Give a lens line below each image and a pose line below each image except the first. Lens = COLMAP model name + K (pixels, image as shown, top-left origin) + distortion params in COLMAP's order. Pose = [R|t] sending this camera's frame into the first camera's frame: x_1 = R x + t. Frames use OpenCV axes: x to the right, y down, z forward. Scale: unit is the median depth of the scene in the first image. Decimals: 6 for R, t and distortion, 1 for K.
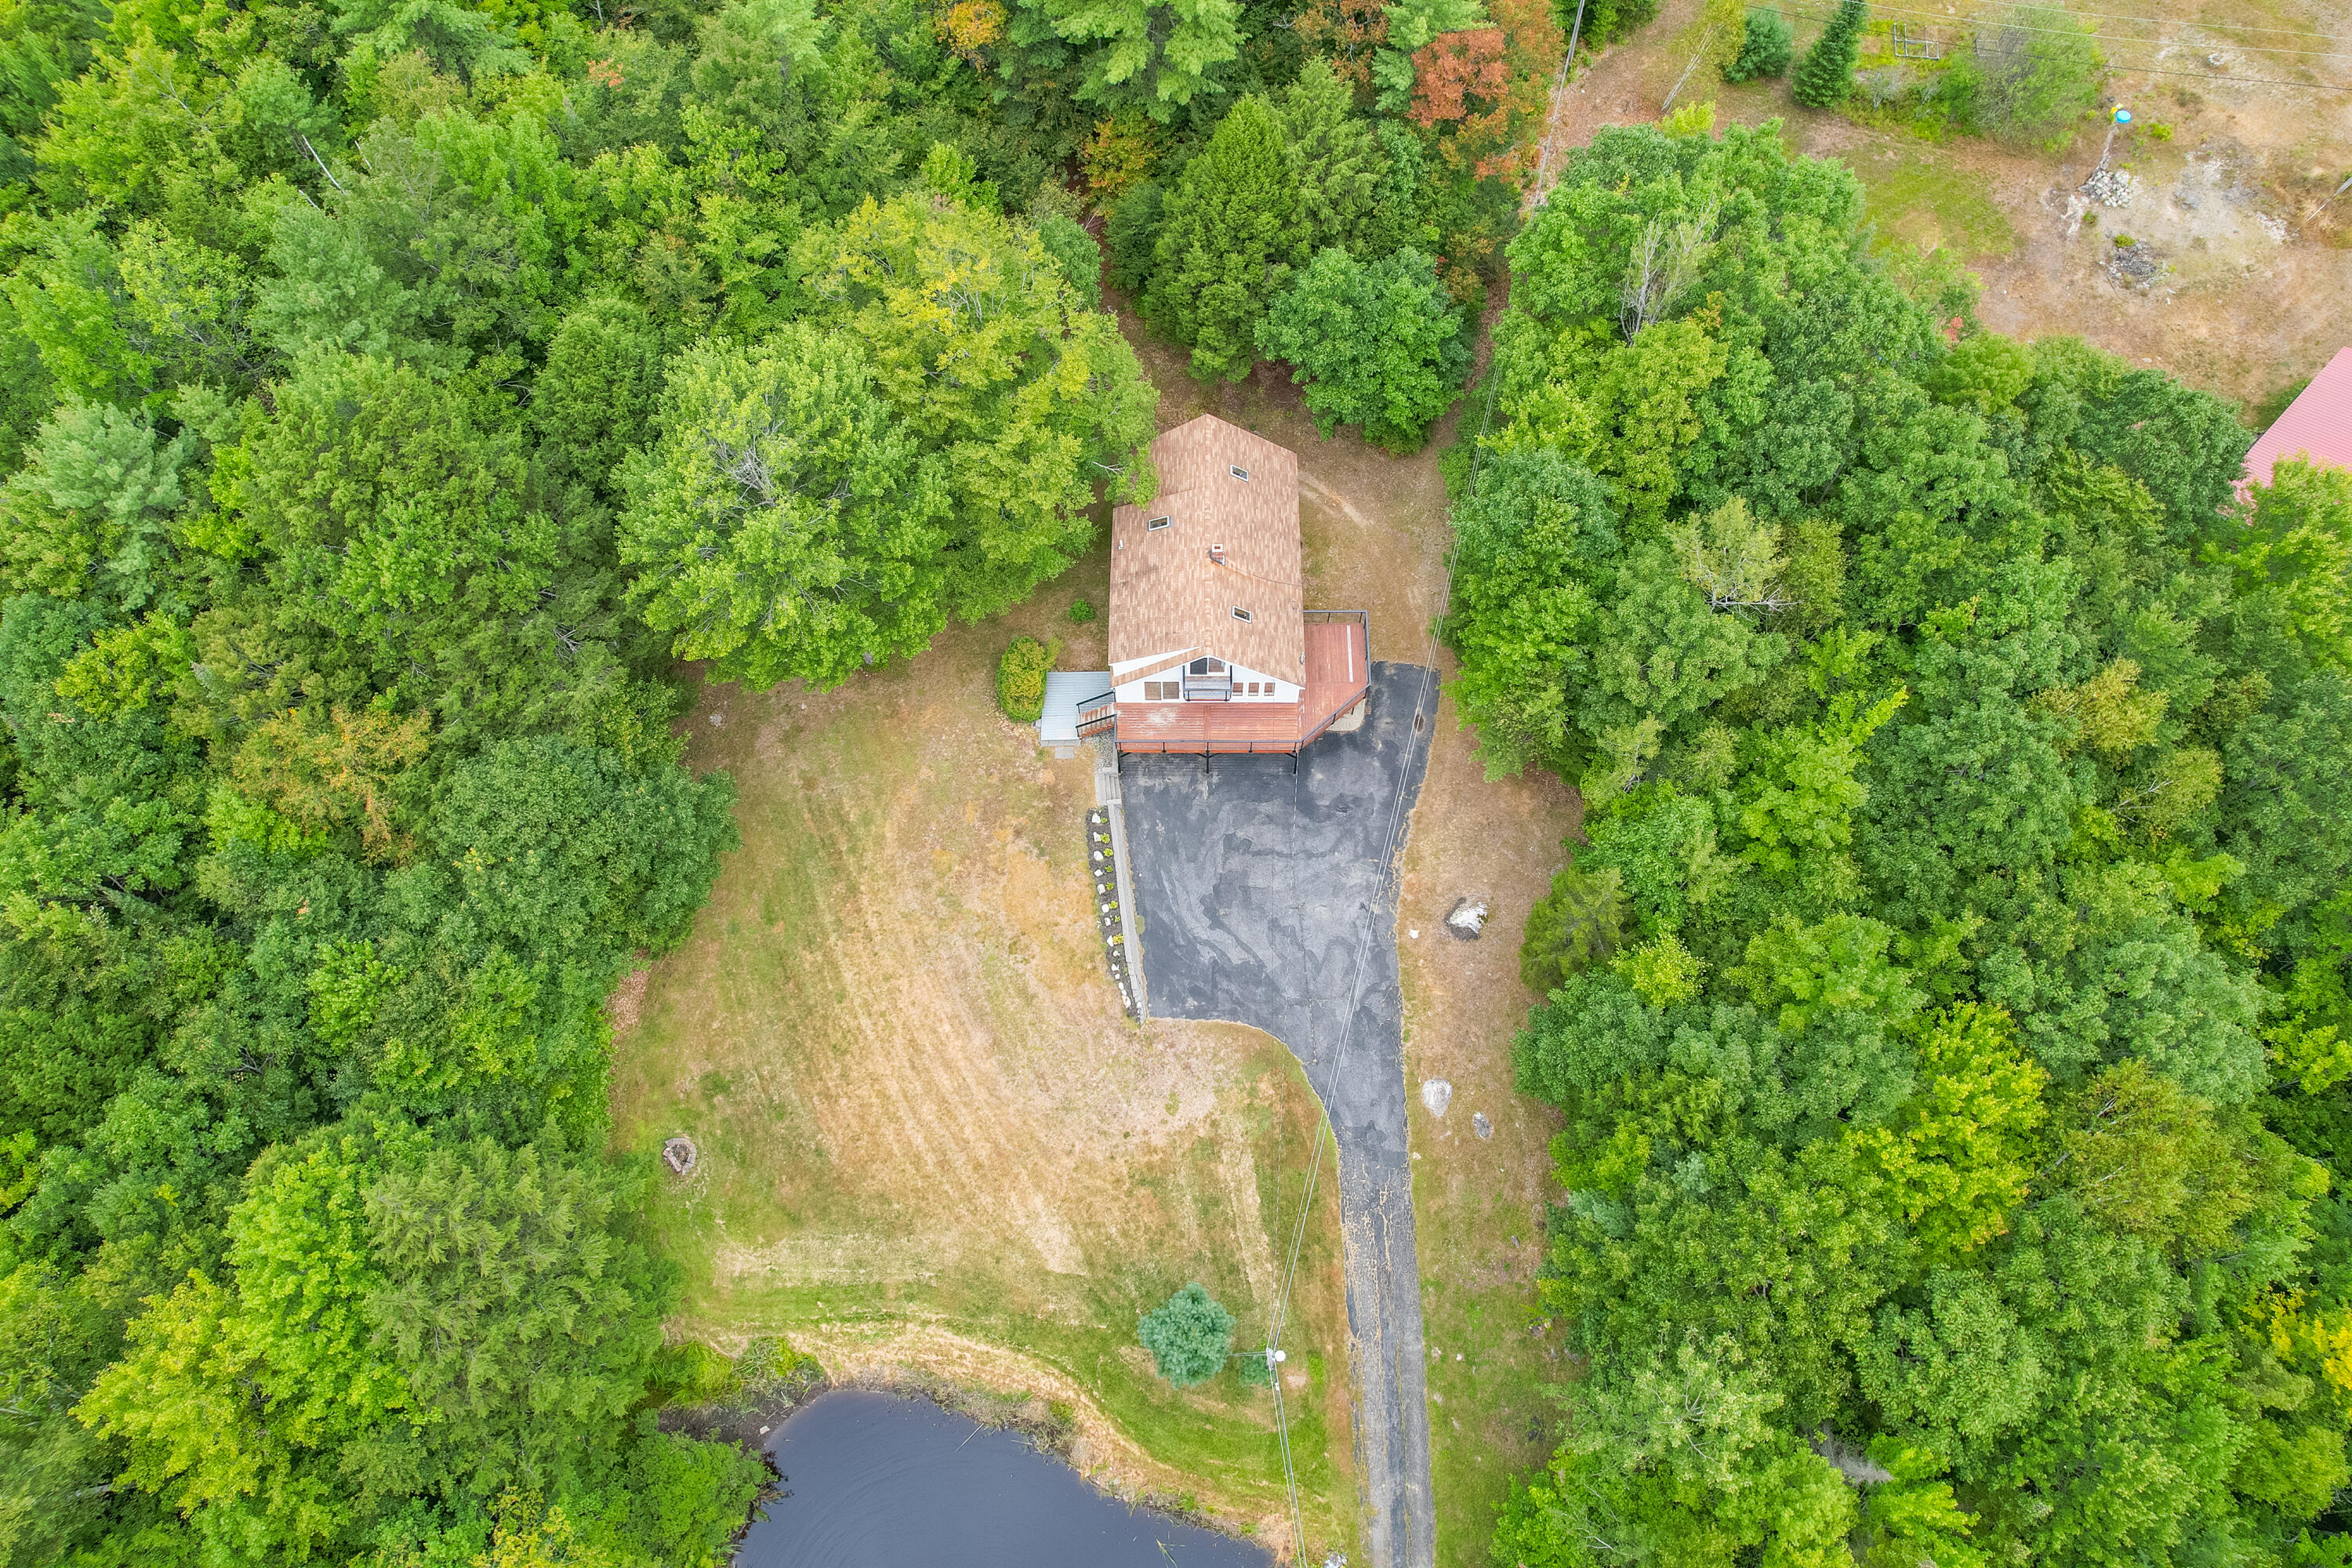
lens RADIAL K [[1512.2, 0, 1157.4], [0, 1512.2, 779.5], [0, 0, 1]] dist [-0.072567, 0.065128]
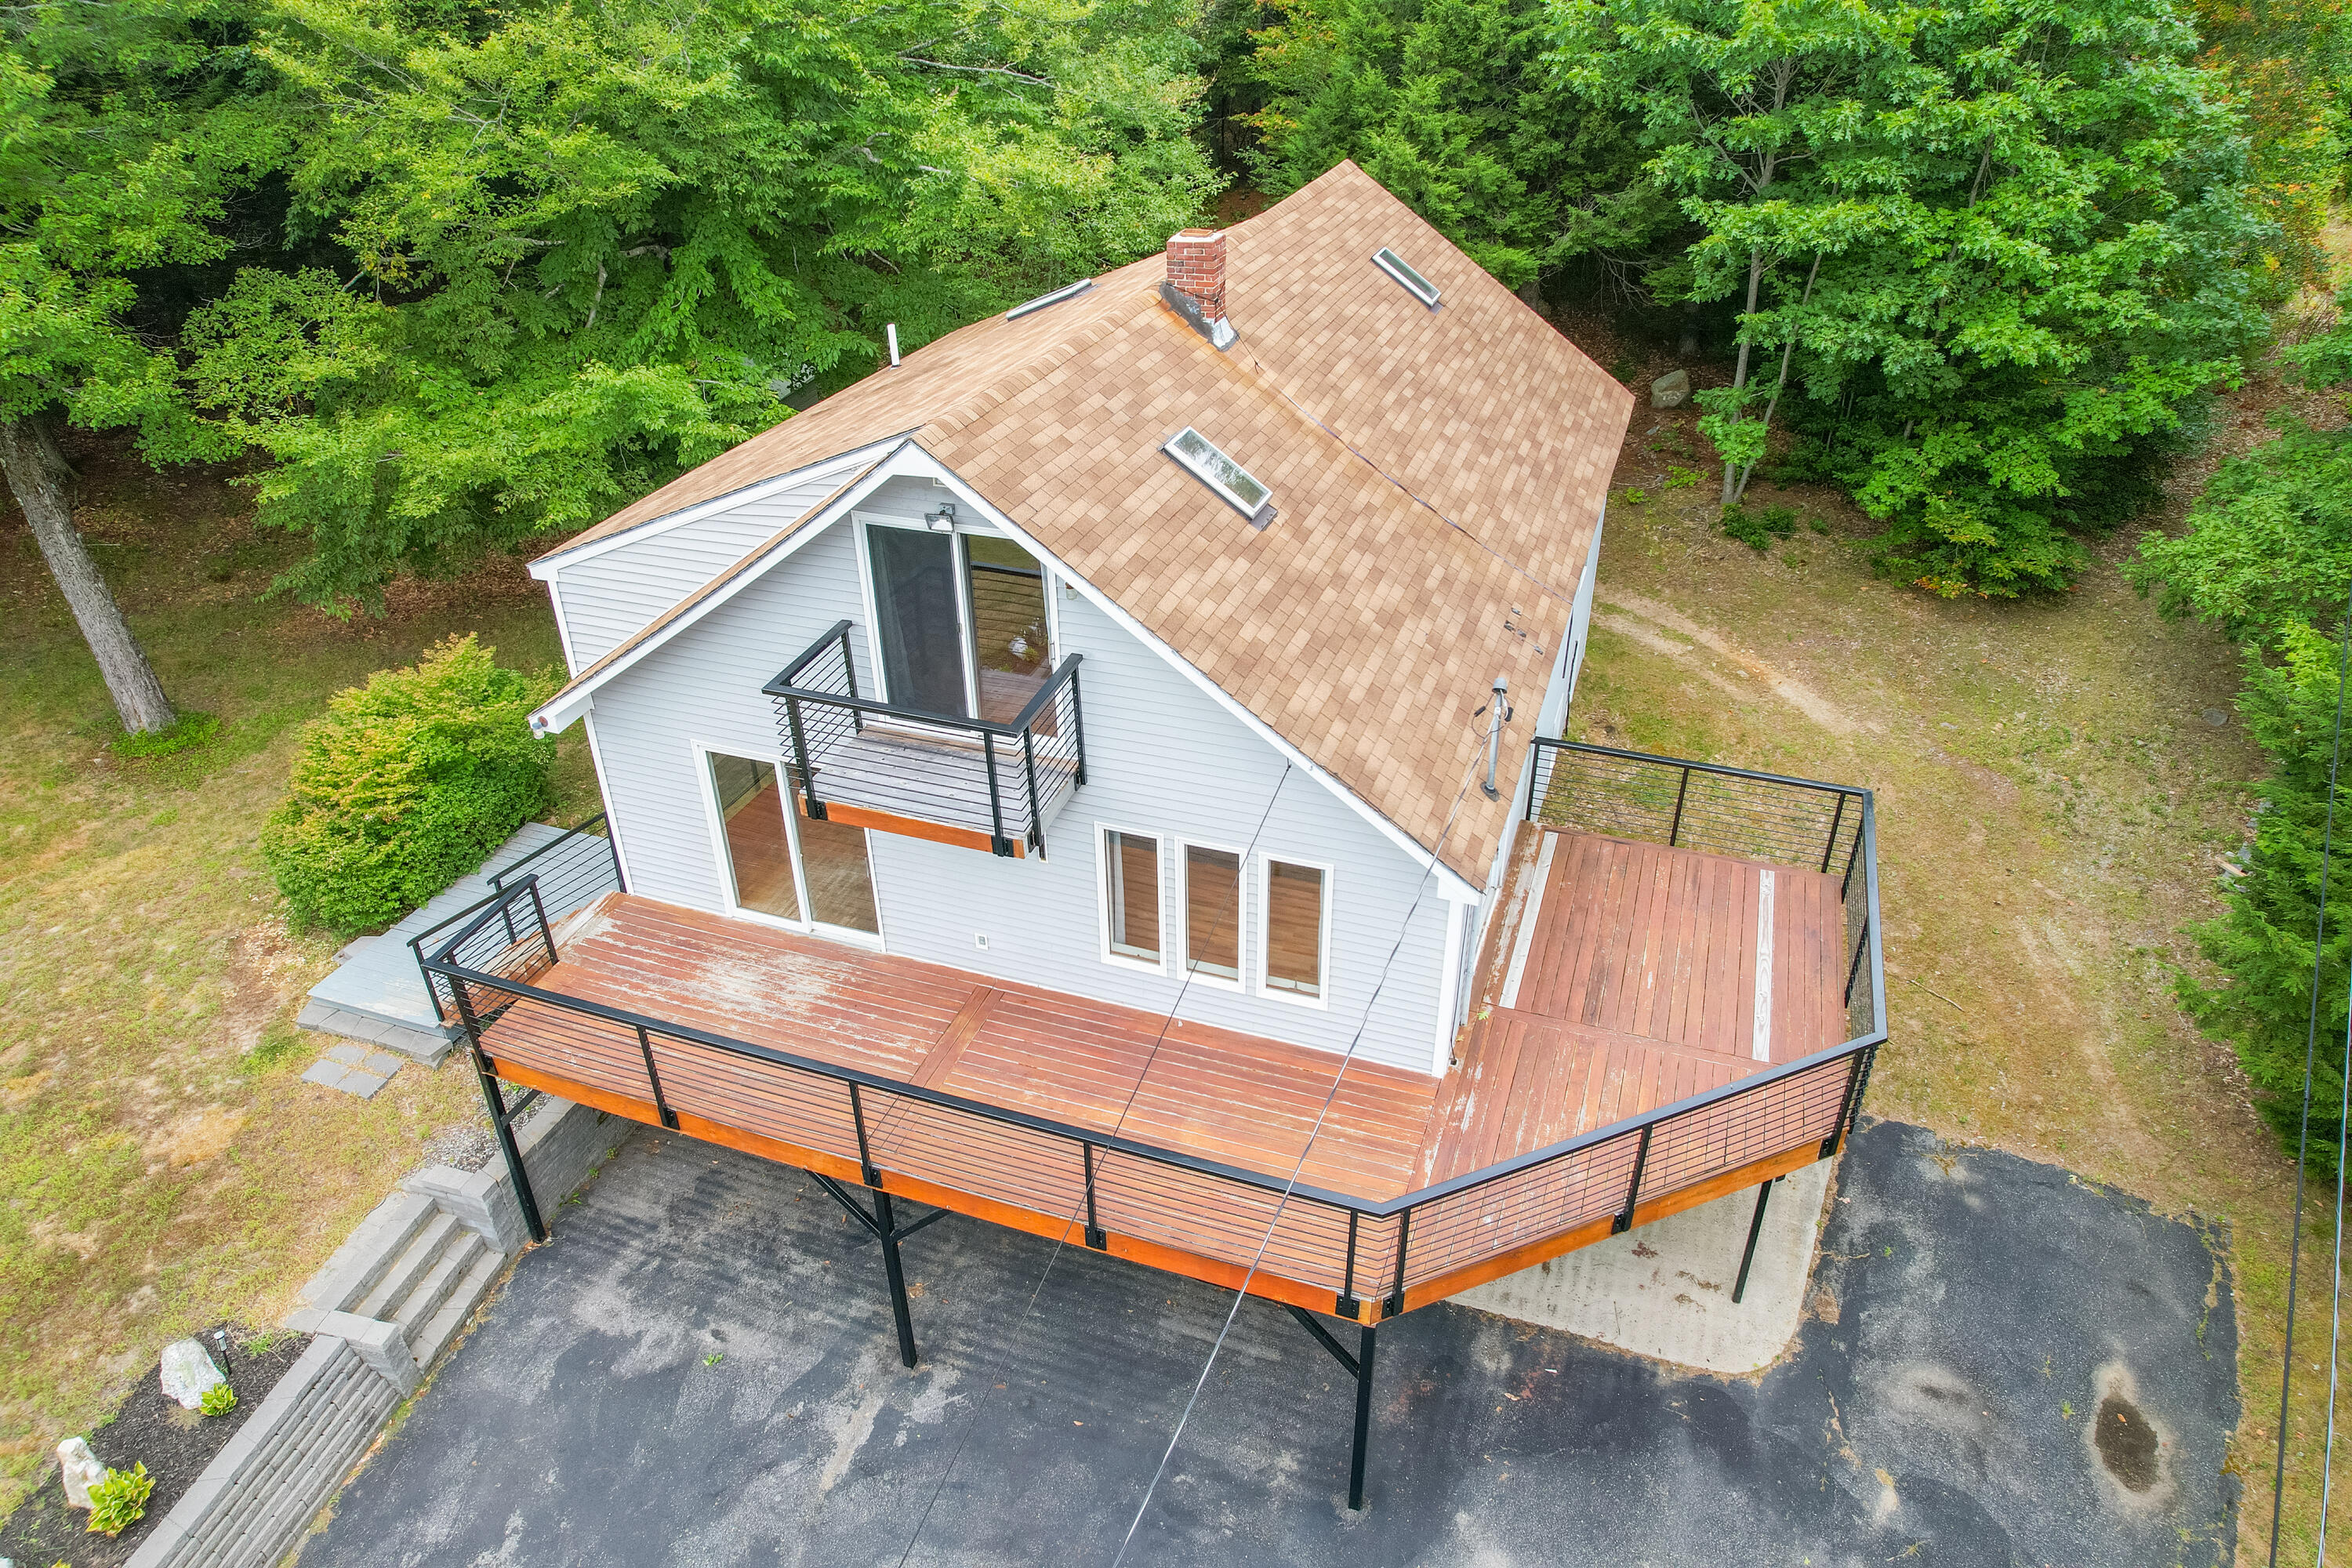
lens RADIAL K [[1503.8, 0, 1157.4], [0, 1503.8, 777.7], [0, 0, 1]] dist [-0.076975, 0.066637]
pose [[0.941444, 0.172165, -0.289899, 0.112224], [-0.303291, 0.808043, -0.505055, 0.022822], [0.147298, 0.563405, 0.812944, 0.871046]]
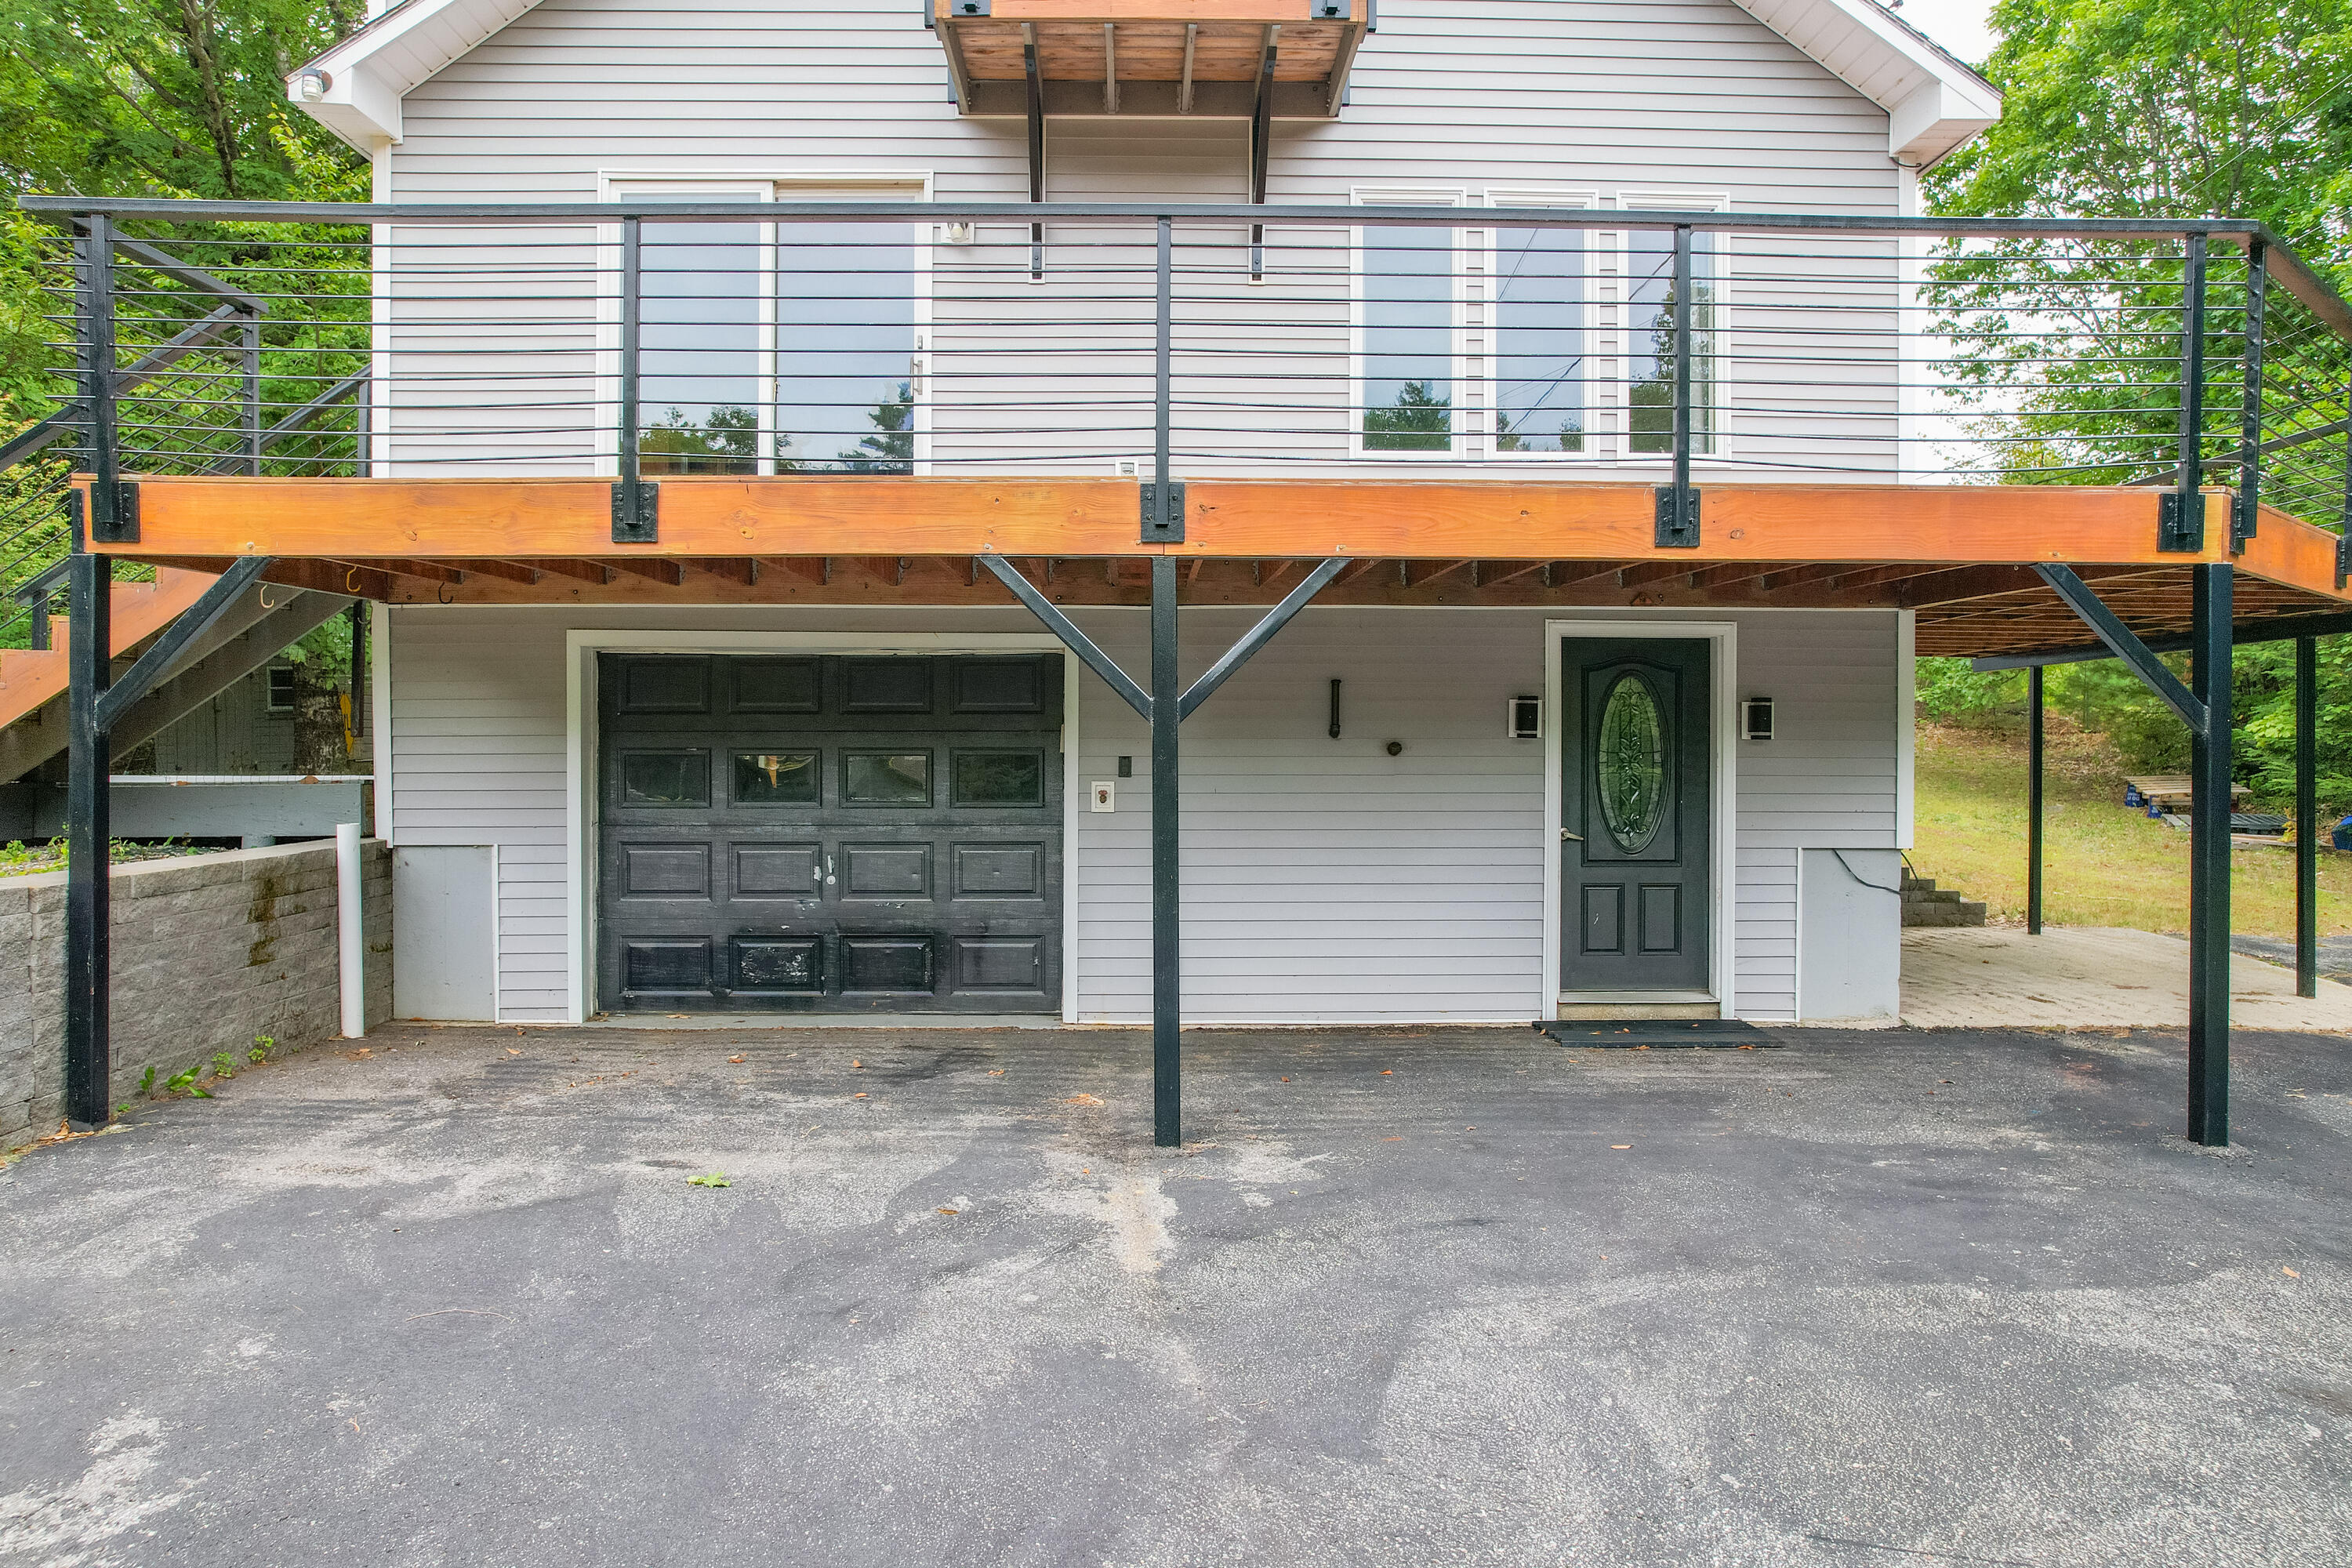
lens RADIAL K [[1523.6, 0, 1155.9], [0, 1523.6, 786.5], [0, 0, 1]] dist [-0.059341, 0.035039]
pose [[0.999452, 0.018995, 0.027112, 0.032419], [0.015820, 0.445368, -0.895208, 0.064410], [-0.029079, 0.895146, 0.444823, 1.017773]]
